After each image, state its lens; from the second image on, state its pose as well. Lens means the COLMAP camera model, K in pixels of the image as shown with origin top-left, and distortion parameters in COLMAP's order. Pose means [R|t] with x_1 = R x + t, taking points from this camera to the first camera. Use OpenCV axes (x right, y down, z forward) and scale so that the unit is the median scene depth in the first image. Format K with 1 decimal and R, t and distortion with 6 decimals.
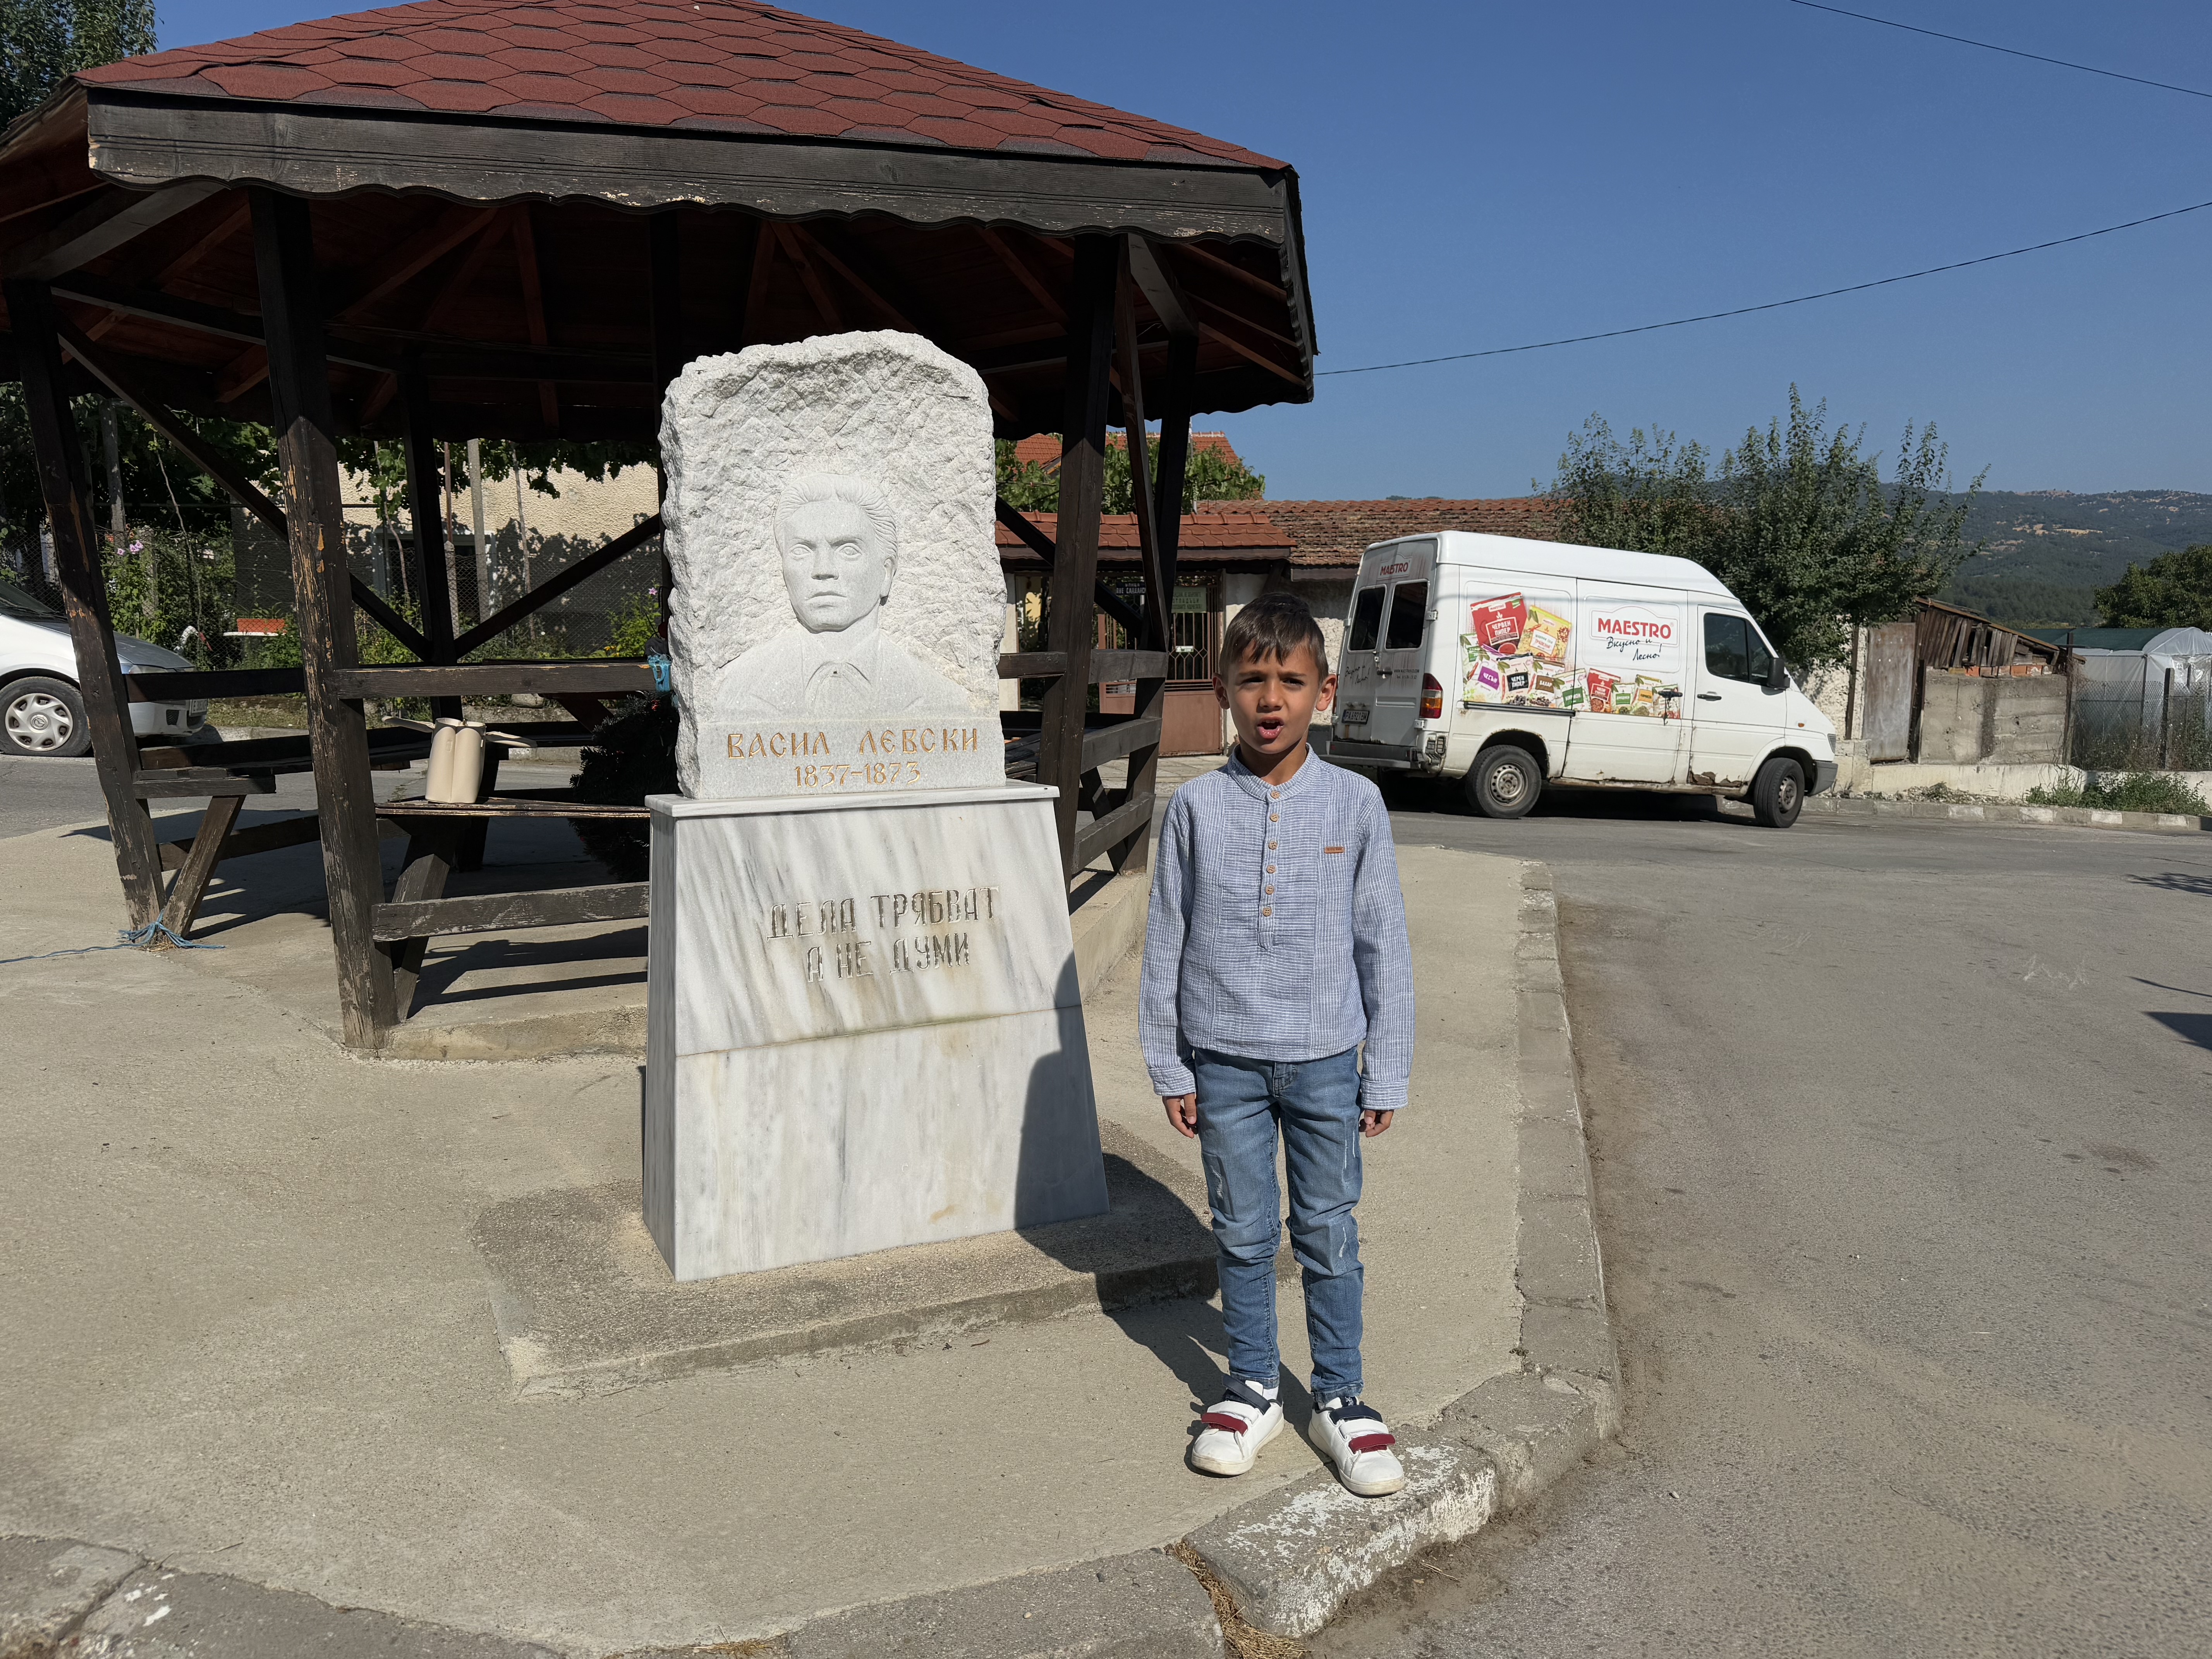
lens RADIAL K [[1542.8, 0, 1111.3], [0, 1542.8, 836.9], [0, 0, 1]] dist [0.160232, -0.336333]
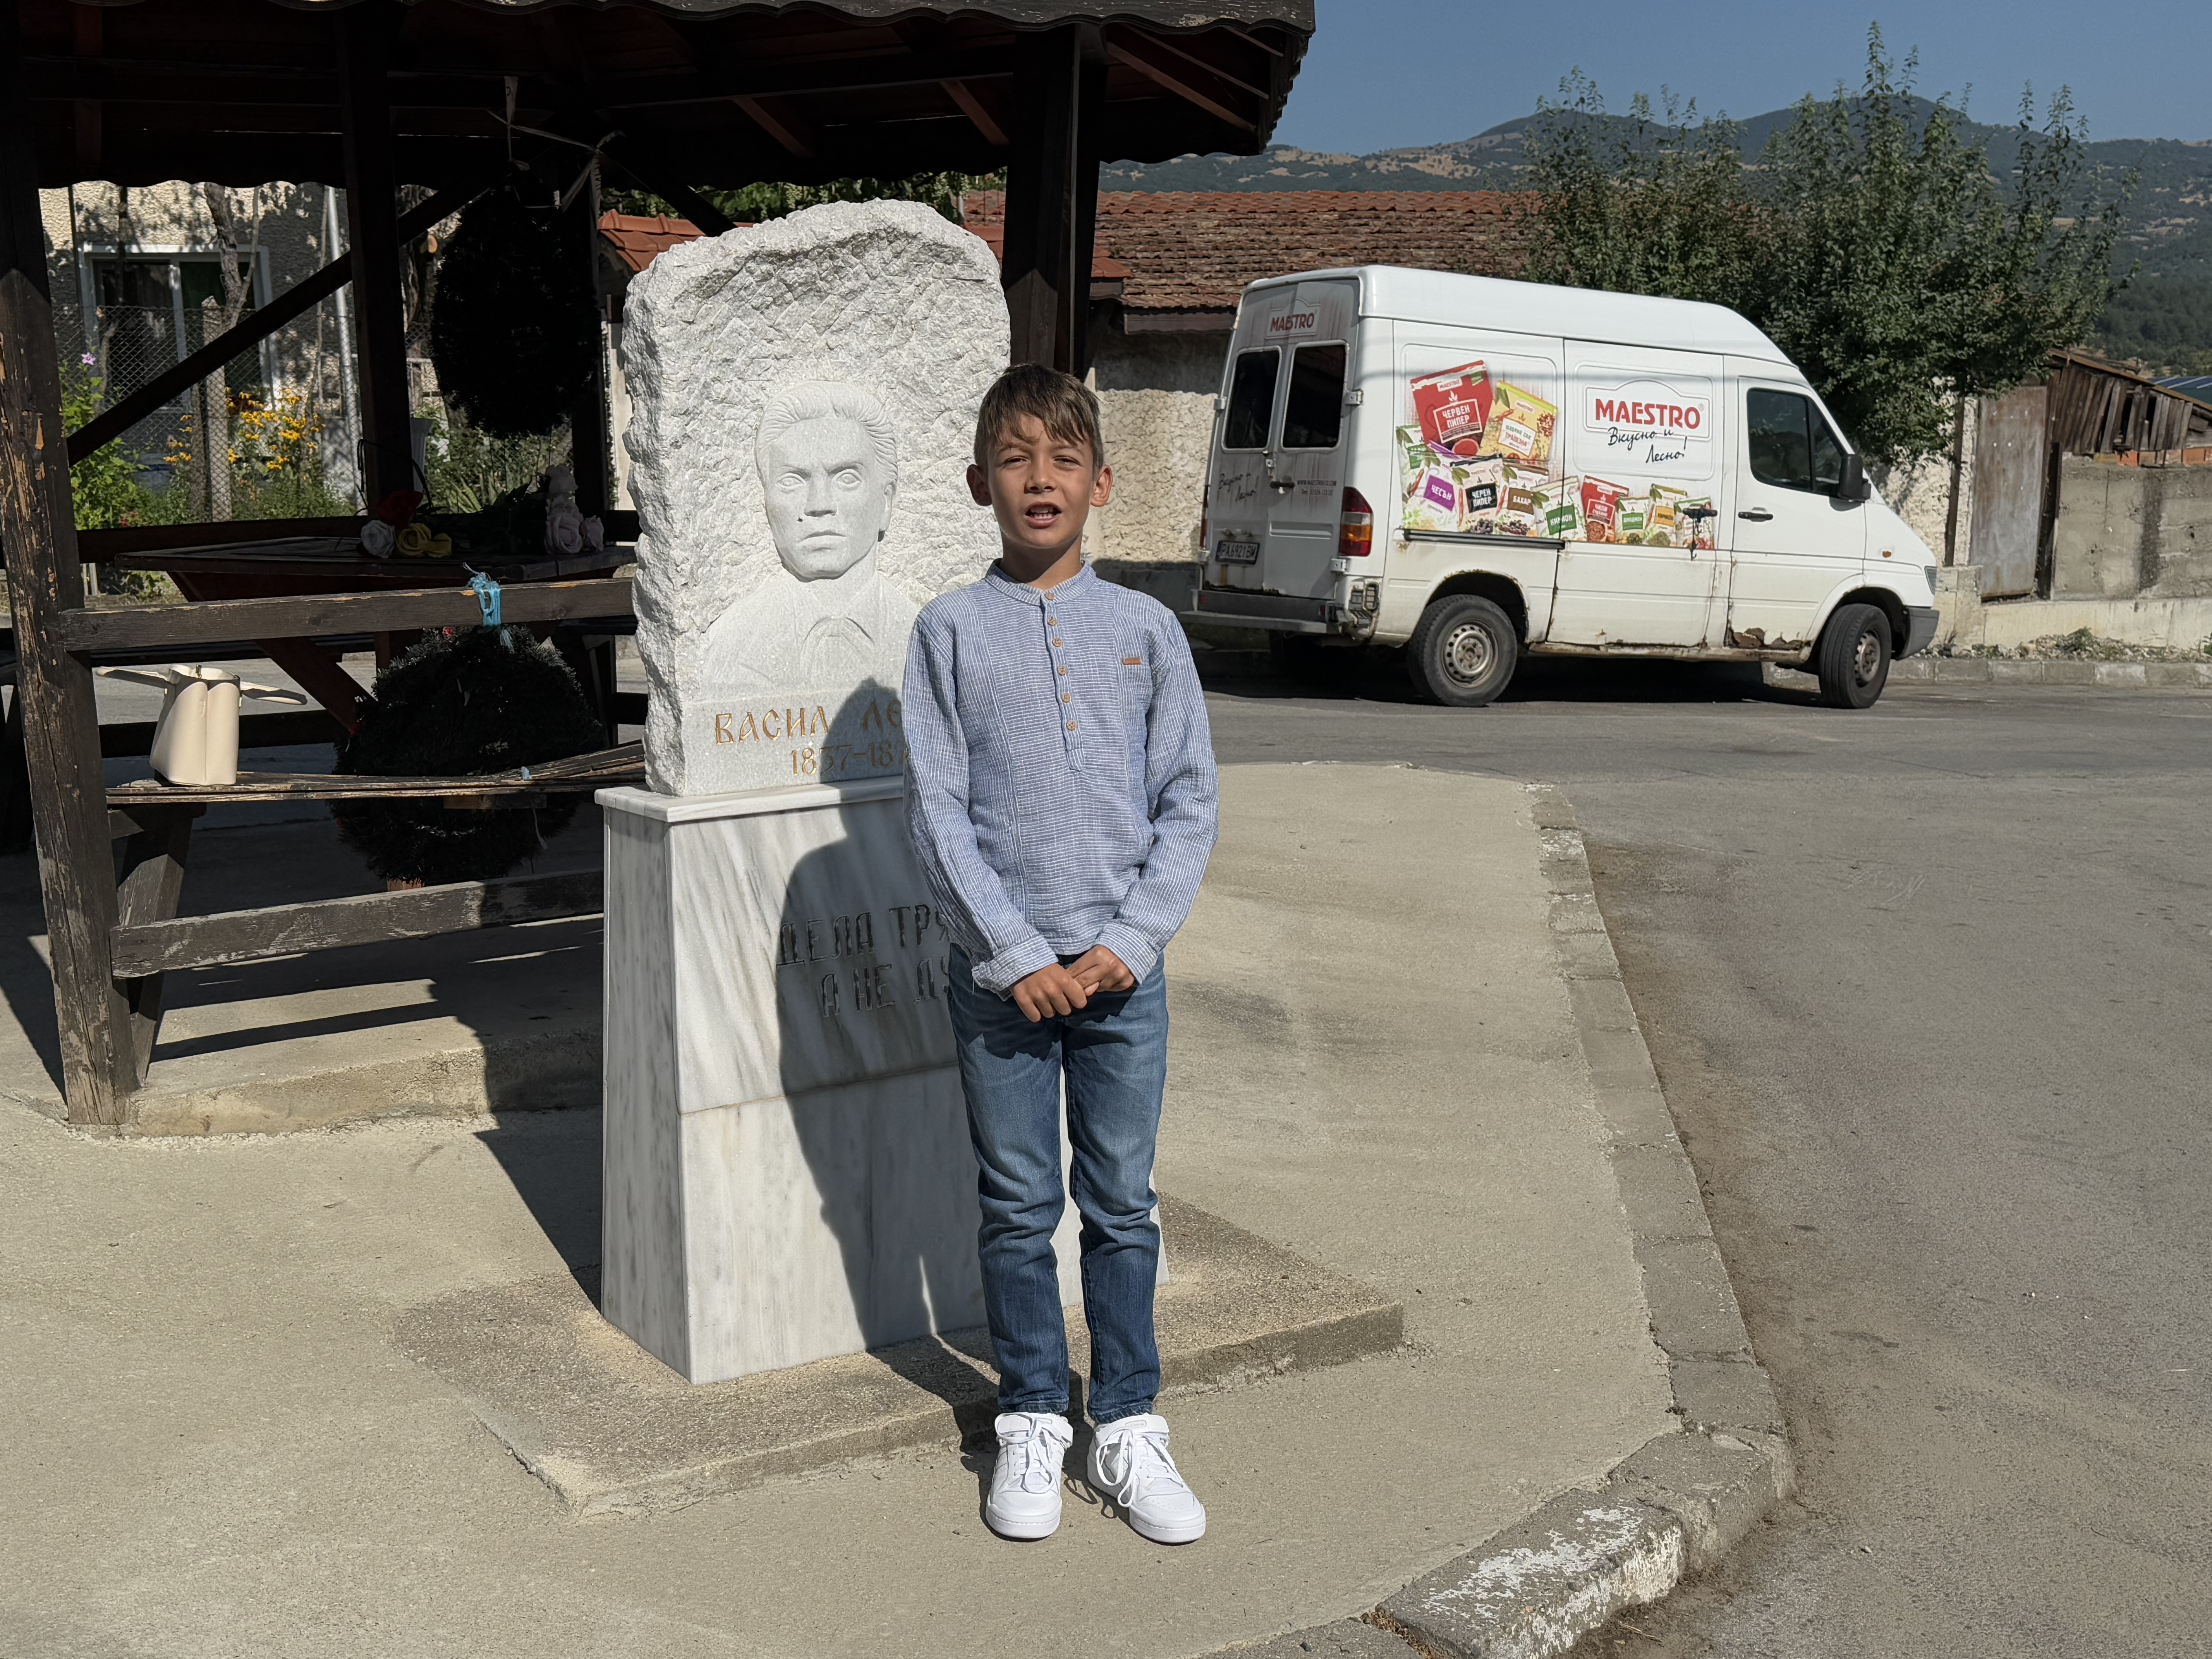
lens RADIAL K [[2573.5, 0, 1115.7], [0, 2573.5, 841.4], [0, 0, 1]] dist [0.126428, -0.056115]
pose [[0.990611, -0.029362, 0.133517, -0.162037], [0.022978, 0.998529, 0.049102, -0.044905], [-0.134762, -0.045573, 0.989829, -0.258448]]
